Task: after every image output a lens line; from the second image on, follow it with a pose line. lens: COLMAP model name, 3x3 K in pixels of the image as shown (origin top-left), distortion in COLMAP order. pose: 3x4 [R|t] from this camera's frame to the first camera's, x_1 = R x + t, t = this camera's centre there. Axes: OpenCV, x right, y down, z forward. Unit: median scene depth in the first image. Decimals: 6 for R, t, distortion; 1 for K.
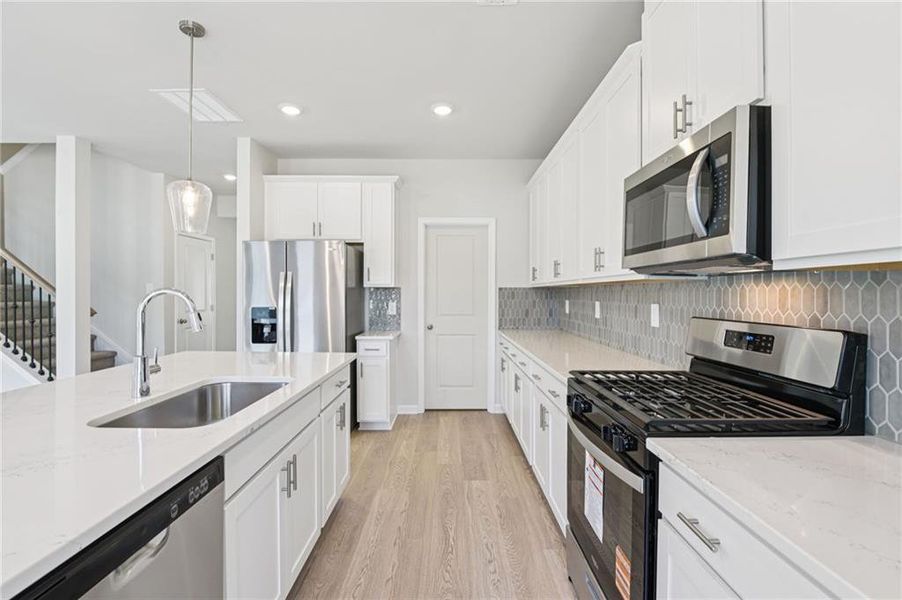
lens RADIAL K [[415.0, 0, 455.9], [0, 415.0, 296.7], [0, 0, 1]] dist [-0.012258, -0.000083]
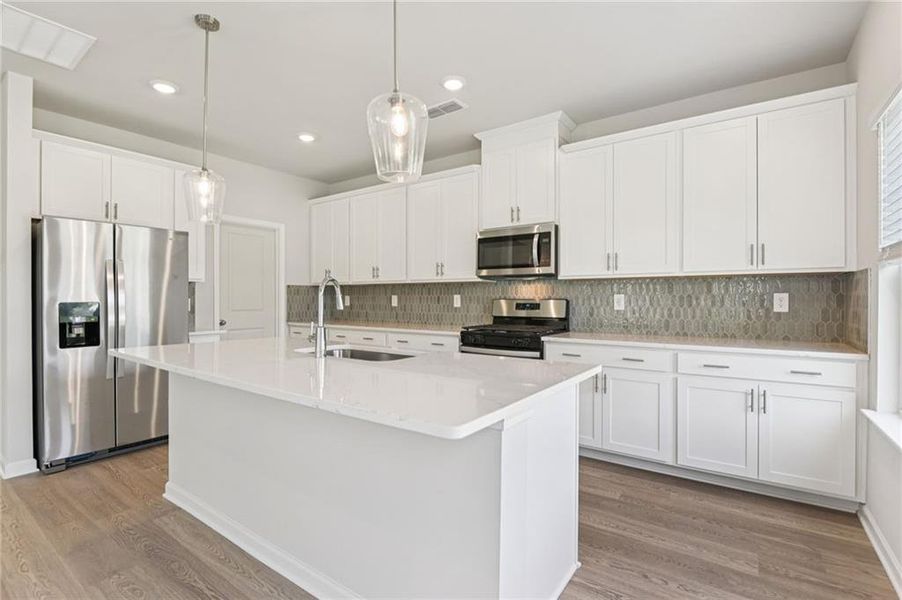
lens RADIAL K [[415.0, 0, 455.9], [0, 415.0, 296.7], [0, 0, 1]] dist [-0.012258, -0.000083]
pose [[0.588132, -0.000137, 0.808765, -0.679350], [0.007300, 0.999960, -0.005140, 0.023923], [-0.808732, 0.008927, 0.588109, -0.061205]]
